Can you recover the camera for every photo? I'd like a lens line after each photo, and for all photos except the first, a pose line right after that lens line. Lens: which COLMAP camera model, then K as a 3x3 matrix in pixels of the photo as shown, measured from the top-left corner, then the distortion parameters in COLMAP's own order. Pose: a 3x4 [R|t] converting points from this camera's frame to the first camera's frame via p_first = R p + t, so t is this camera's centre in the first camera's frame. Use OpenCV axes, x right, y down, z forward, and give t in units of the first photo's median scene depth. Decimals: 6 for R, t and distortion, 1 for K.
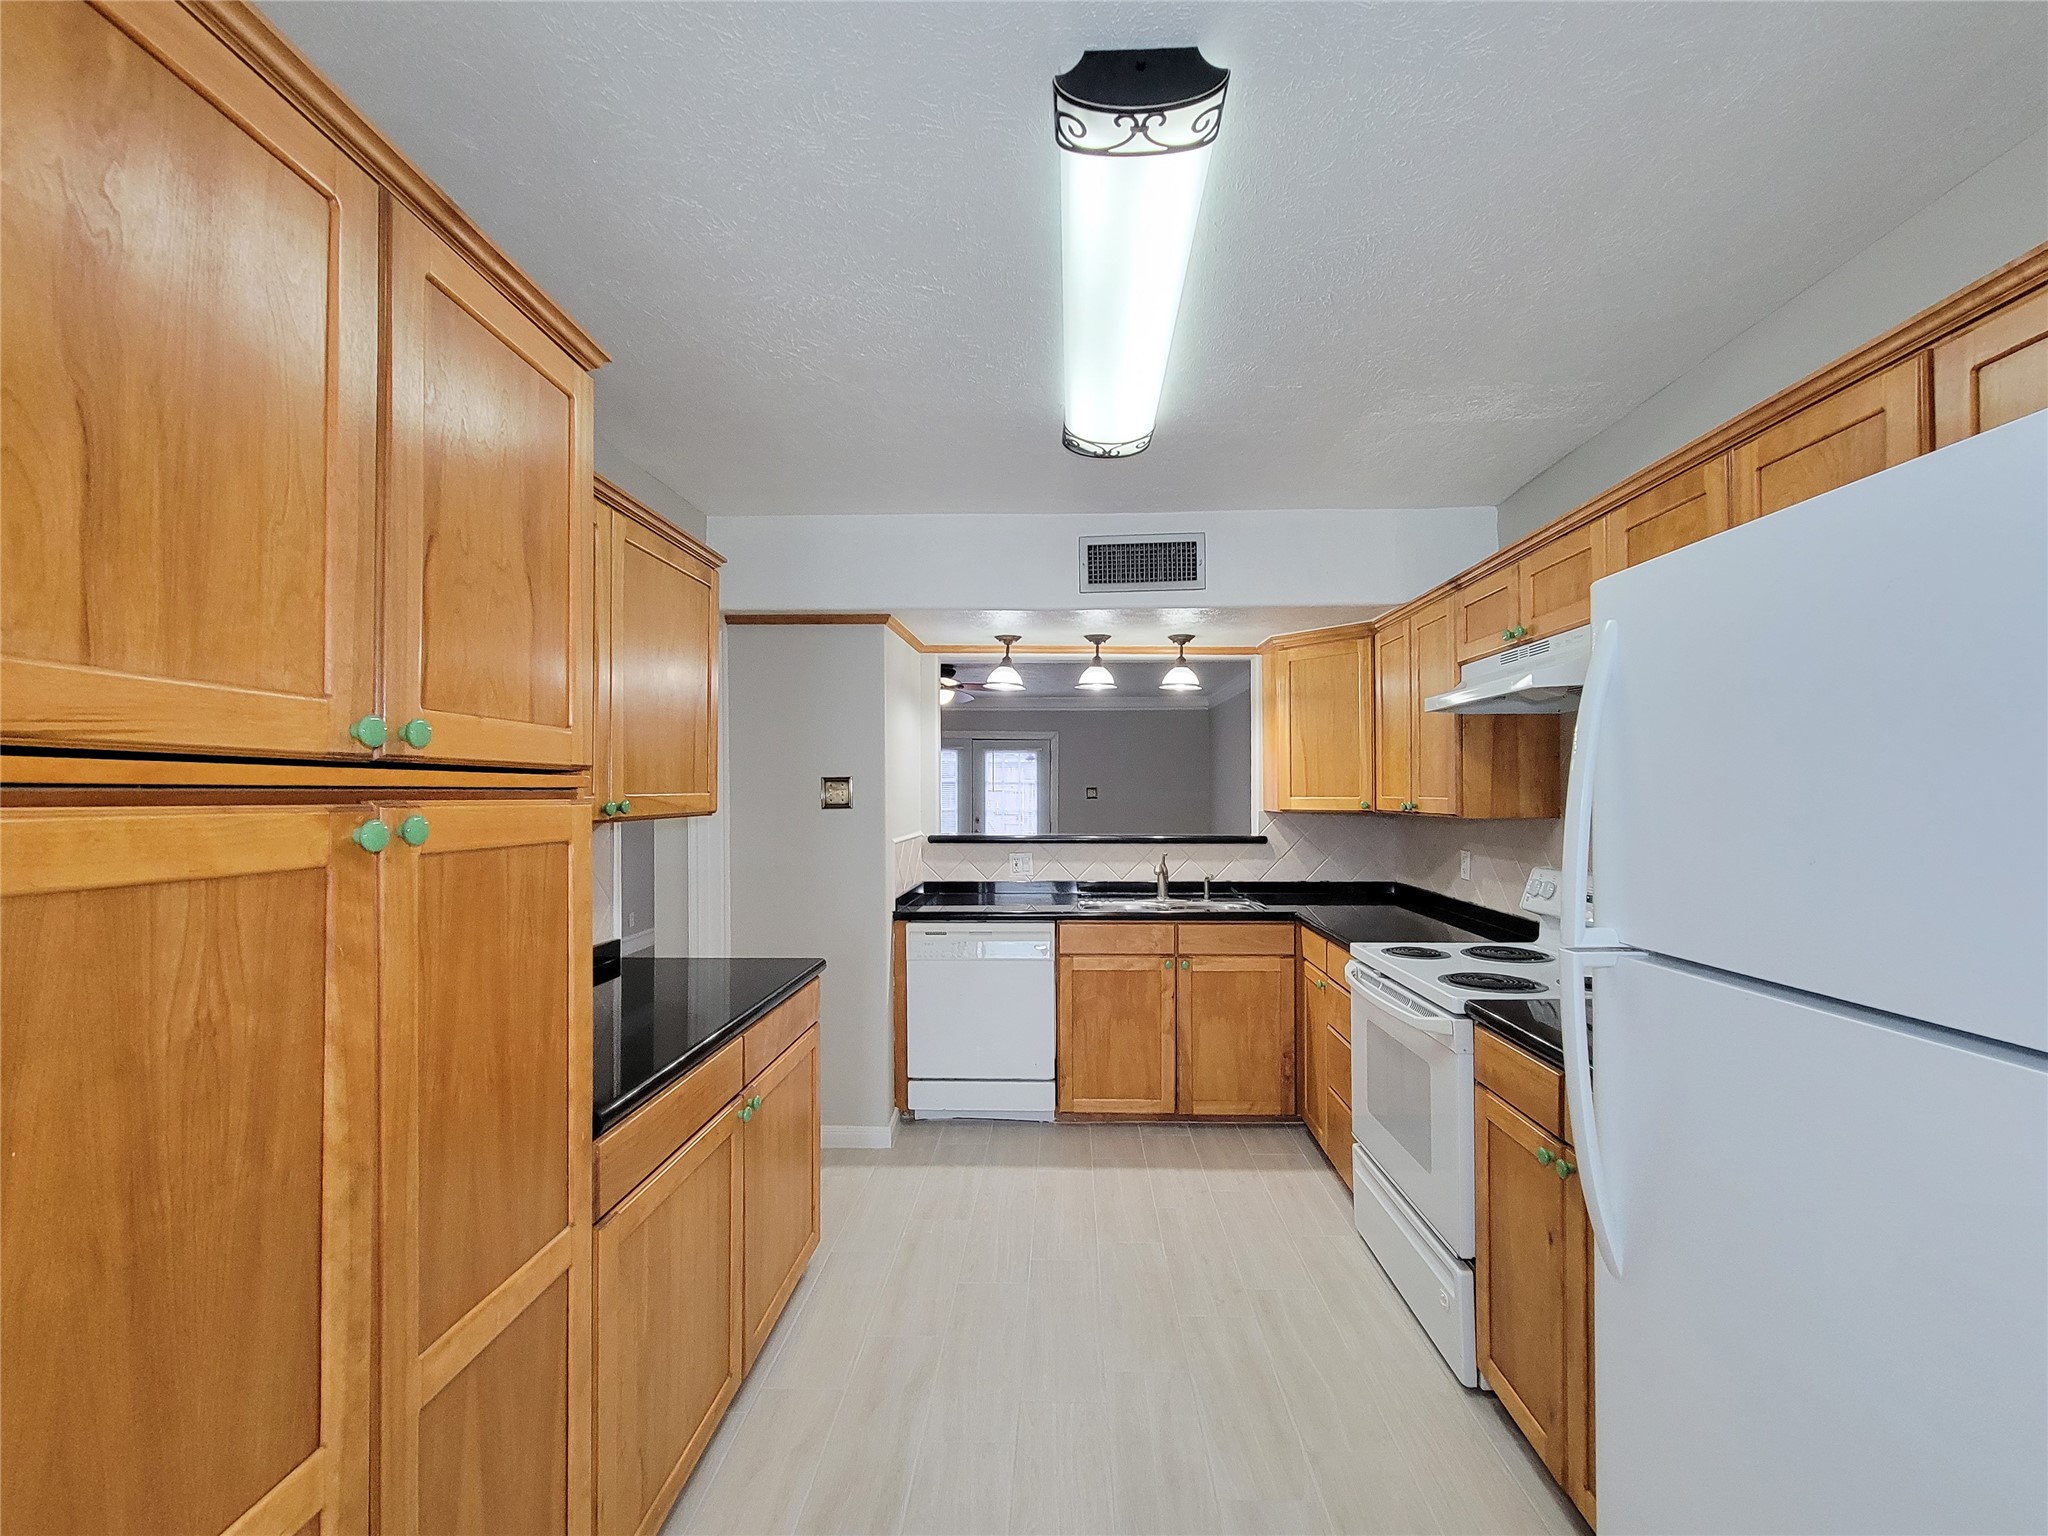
lens RADIAL K [[826.8, 0, 1048.3], [0, 826.8, 791.5], [0, 0, 1]] dist [0.000817, -0.000108]
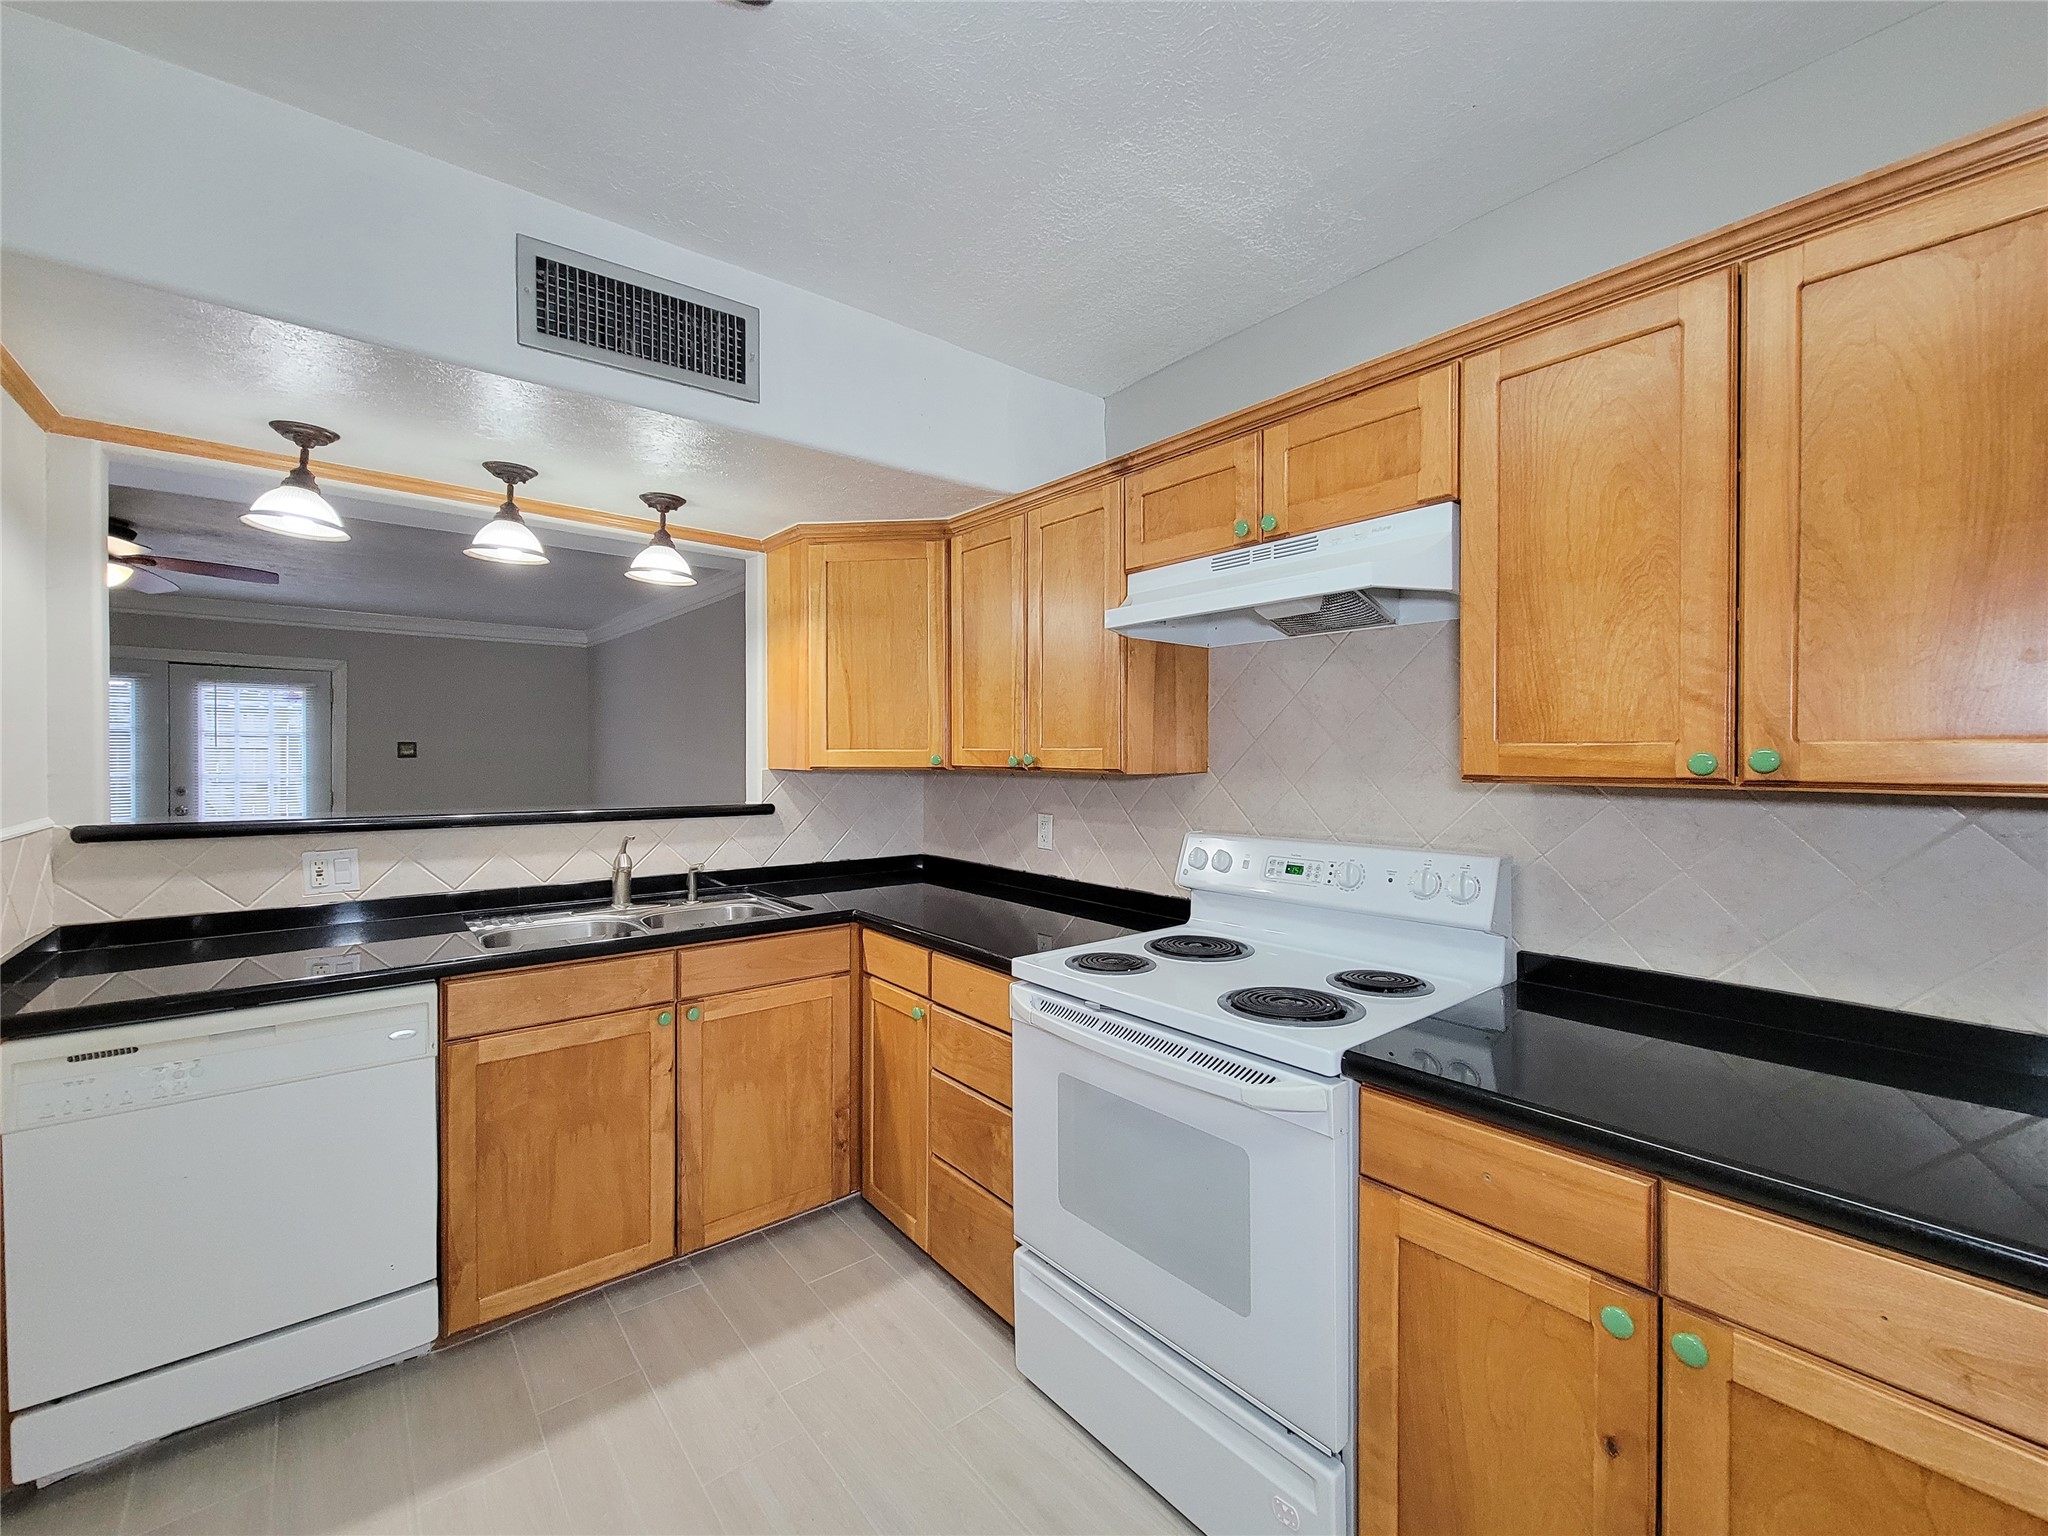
lens RADIAL K [[825.6, 0, 1022.0], [0, 825.6, 762.2], [0, 0, 1]] dist [0.002736, -0.002006]
pose [[0.754649, -0.002056, 0.656125, -0.056455], [-0.005456, 0.999941, 0.009409, 0.011094], [-0.656106, -0.010680, 0.754593, 0.363230]]
